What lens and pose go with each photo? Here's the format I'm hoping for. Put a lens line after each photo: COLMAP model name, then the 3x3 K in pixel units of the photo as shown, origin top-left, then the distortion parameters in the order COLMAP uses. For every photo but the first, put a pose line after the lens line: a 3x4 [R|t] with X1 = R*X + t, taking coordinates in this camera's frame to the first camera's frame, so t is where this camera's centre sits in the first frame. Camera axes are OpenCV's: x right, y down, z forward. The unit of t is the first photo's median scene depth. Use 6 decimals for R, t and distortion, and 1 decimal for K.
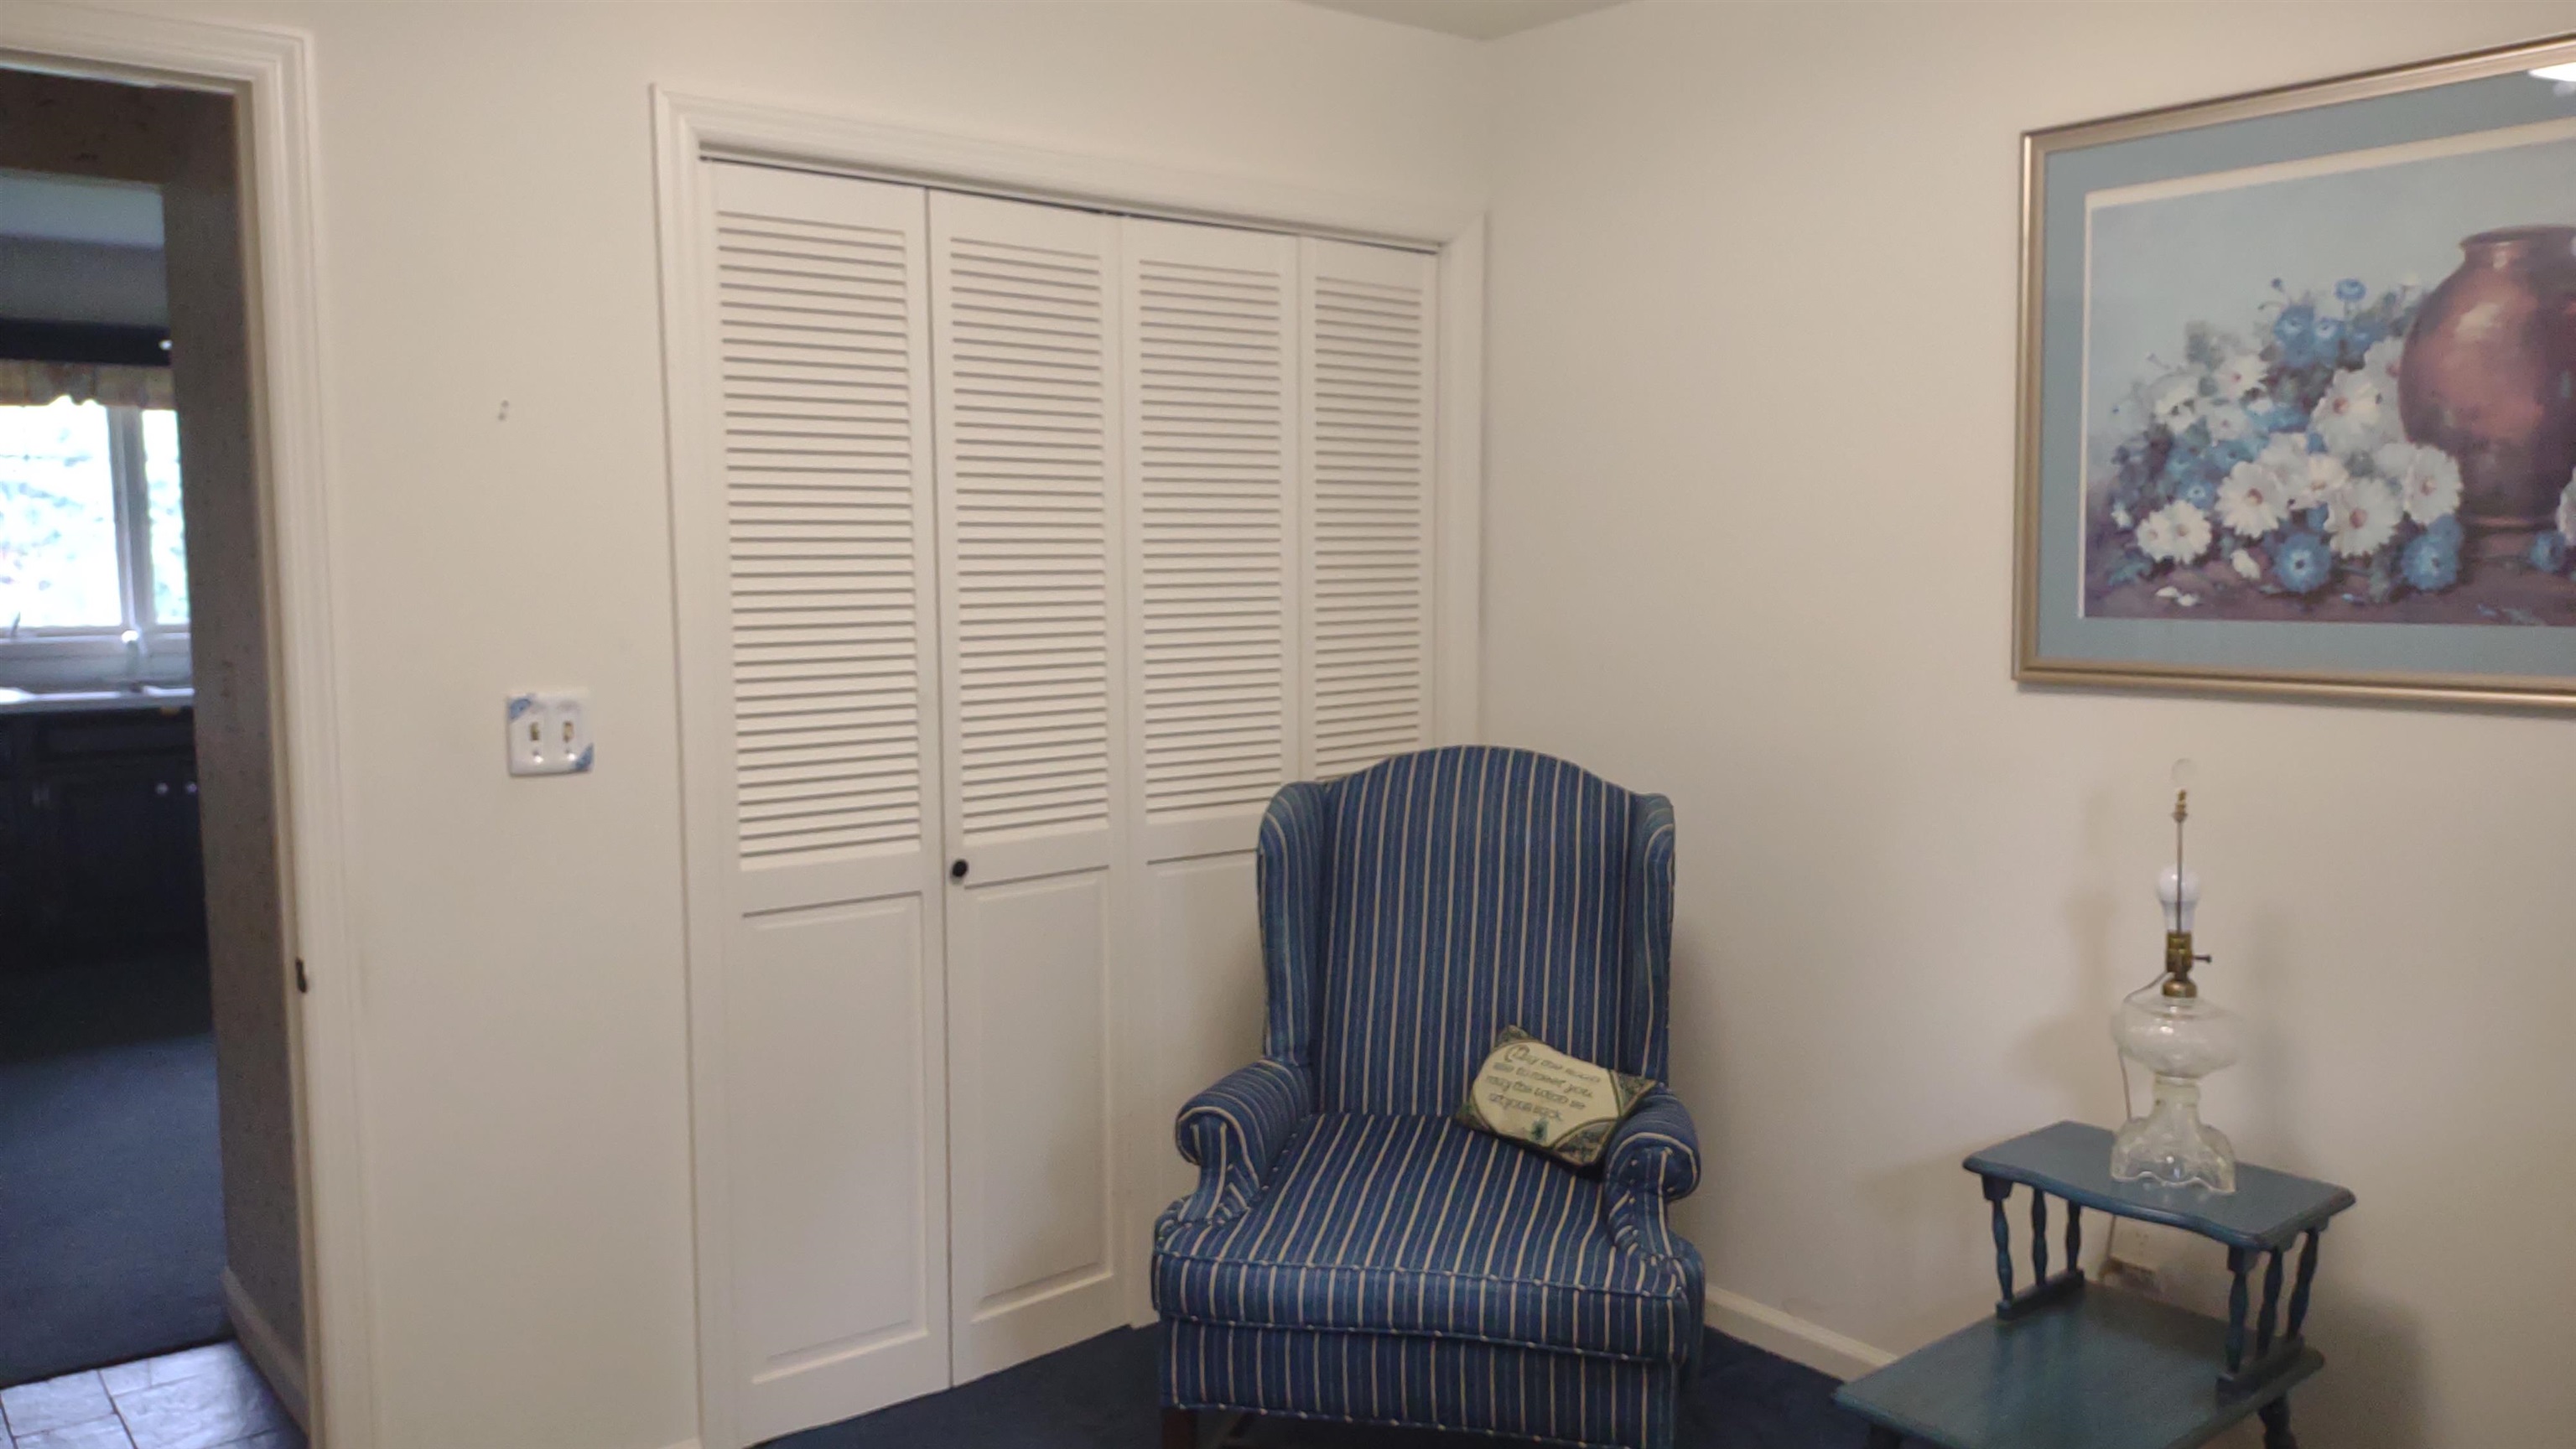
lens RADIAL K [[1899.8, 0, 1290.8], [0, 1899.8, 718.1], [0, 0, 1]] dist [-0.002802, -0.000398]
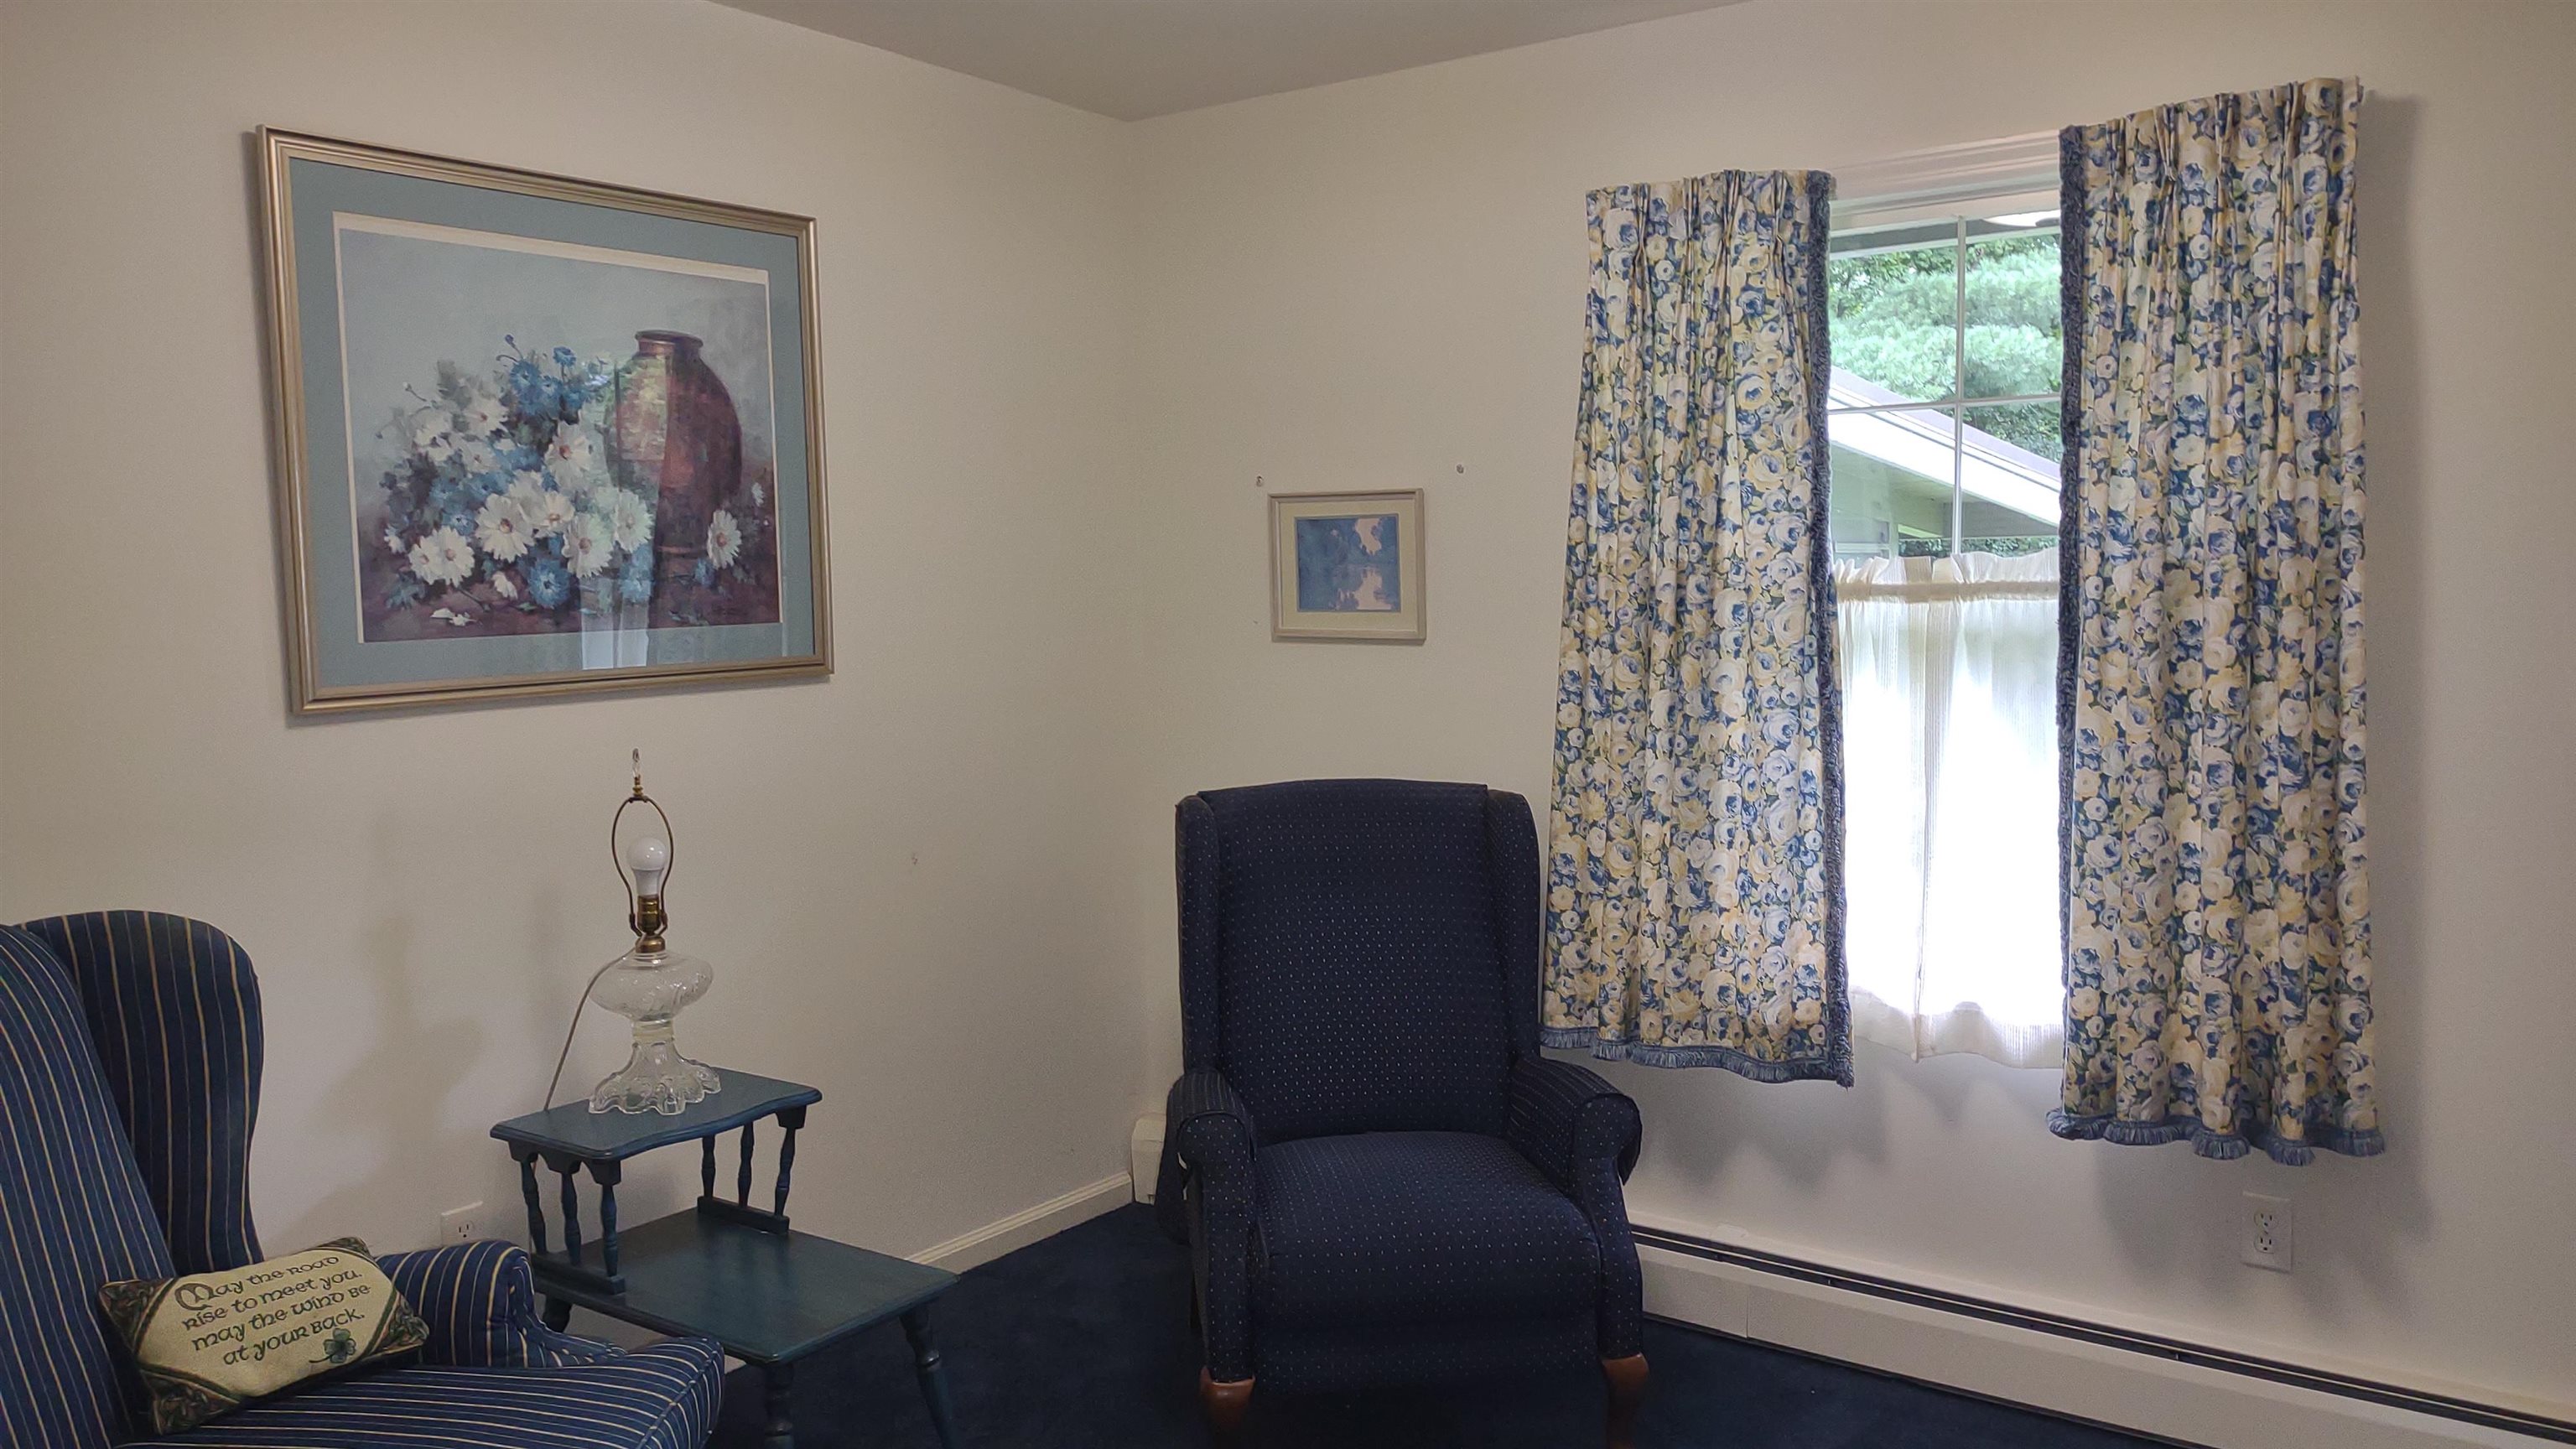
lens RADIAL K [[1913.7, 0, 1292.3], [0, 1913.7, 712.2], [0, 0, 1]] dist [0.059732, -0.053734]
pose [[-0.247608, -0.072157, 0.966170, -0.723447], [0.099208, 0.990093, 0.099368, -0.073992], [-0.963767, 0.120457, -0.237997, 0.831777]]
